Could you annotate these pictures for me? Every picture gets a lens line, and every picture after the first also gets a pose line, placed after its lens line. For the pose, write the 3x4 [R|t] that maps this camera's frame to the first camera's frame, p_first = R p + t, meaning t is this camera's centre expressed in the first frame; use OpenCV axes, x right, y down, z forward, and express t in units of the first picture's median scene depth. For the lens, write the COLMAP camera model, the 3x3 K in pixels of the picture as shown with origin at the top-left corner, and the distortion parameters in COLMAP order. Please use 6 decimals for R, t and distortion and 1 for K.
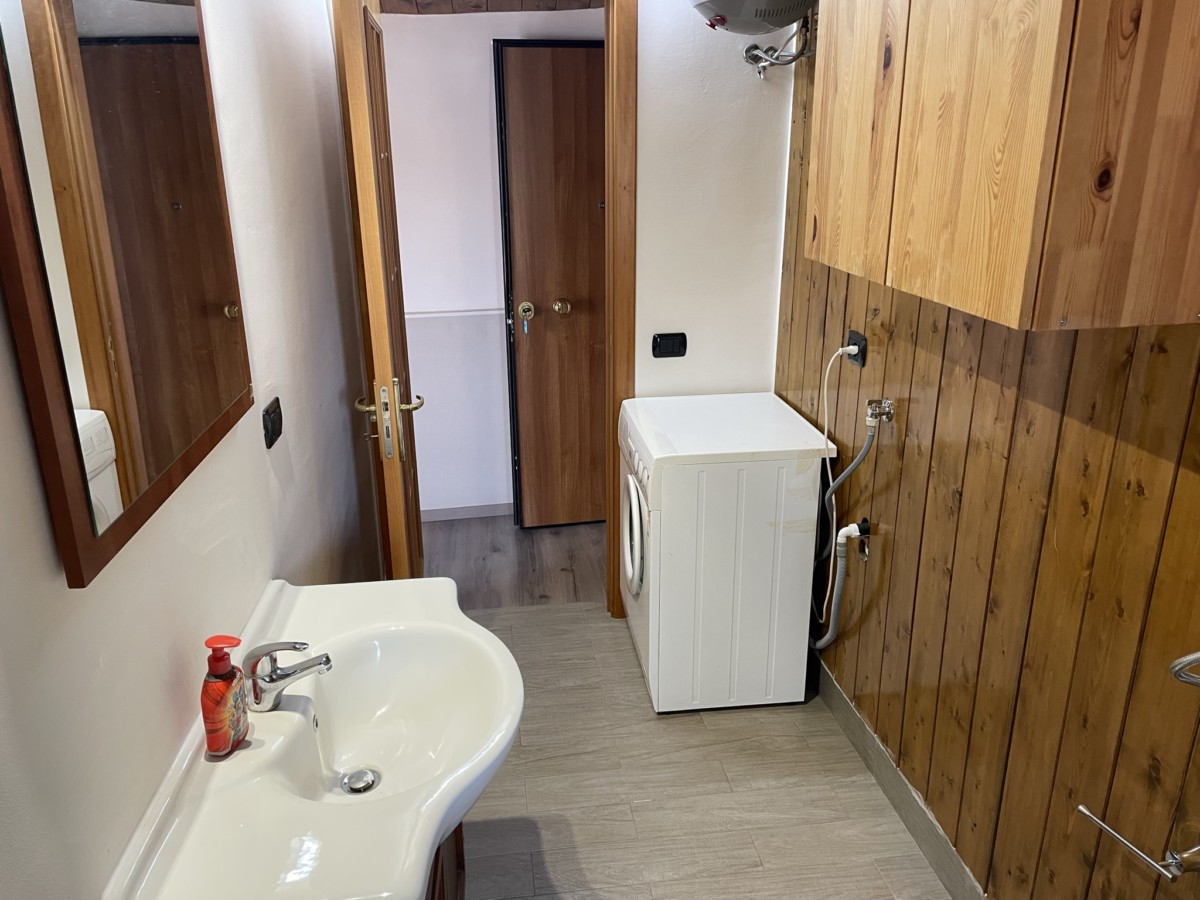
lens RADIAL K [[905.2, 0, 596.3], [0, 905.2, 449.5], [0, 0, 1]] dist [0.084247, -0.105799]
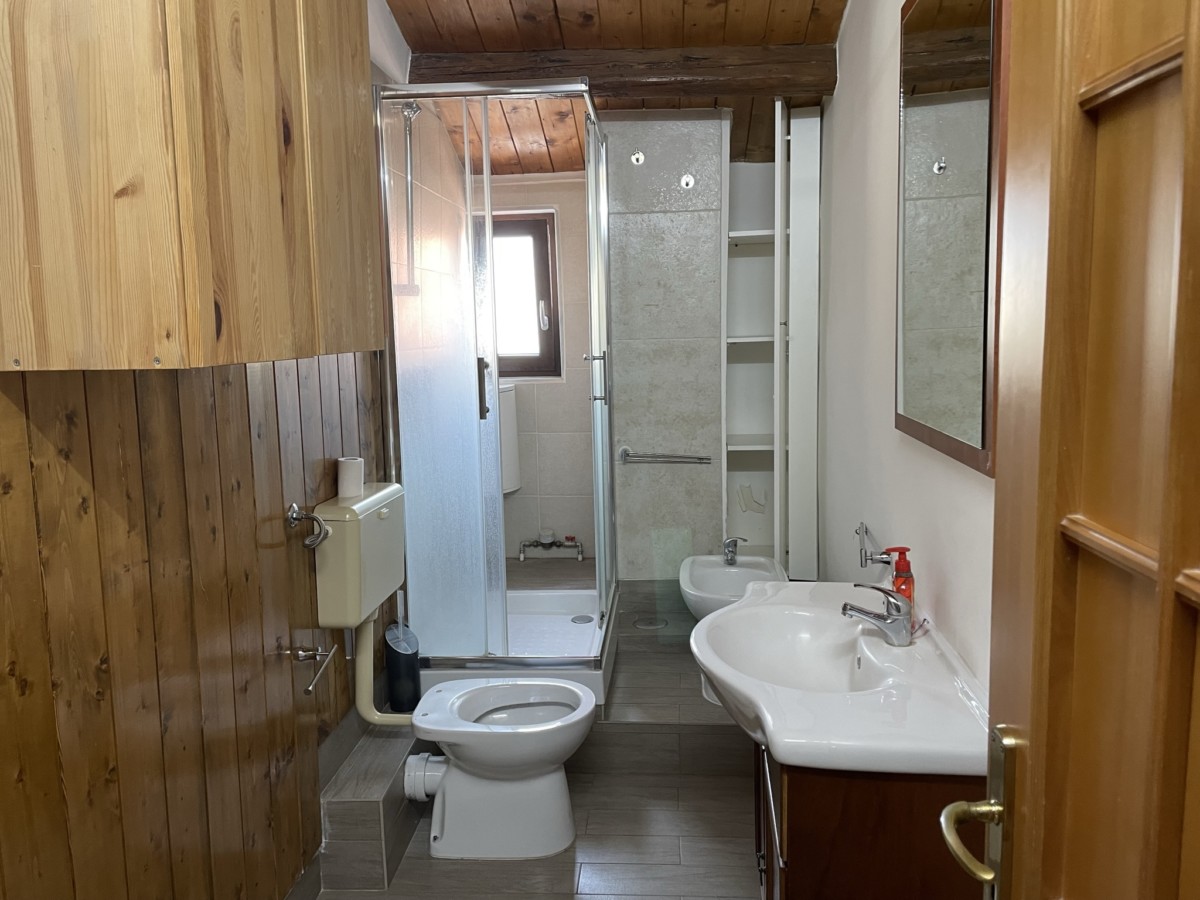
lens RADIAL K [[905.2, 0, 597.7], [0, 905.2, 444.7], [0, 0, 1]] dist [0.084247, -0.105799]
pose [[-0.977323, -0.000270, 0.211754, -0.180600], [0.094674, 0.893929, 0.438095, -0.446952], [-0.189411, 0.448208, -0.873632, 1.647805]]
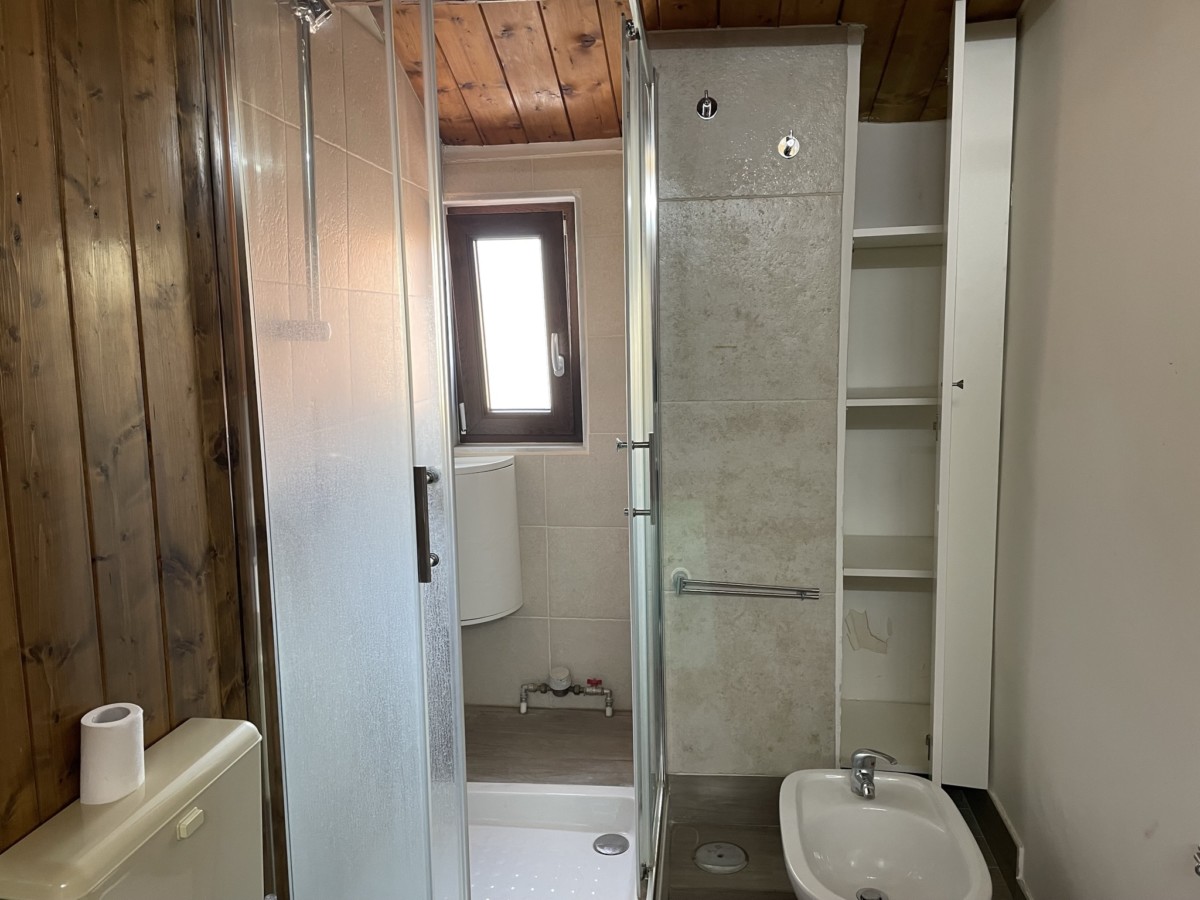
lens RADIAL K [[905.2, 0, 597.8], [0, 905.2, 449.1], [0, 0, 1]] dist [0.084247, -0.105799]
pose [[-0.969018, -0.008815, 0.246832, -0.115103], [0.103204, 0.893488, 0.437067, -0.379352], [-0.224394, 0.449000, -0.864897, 1.366118]]
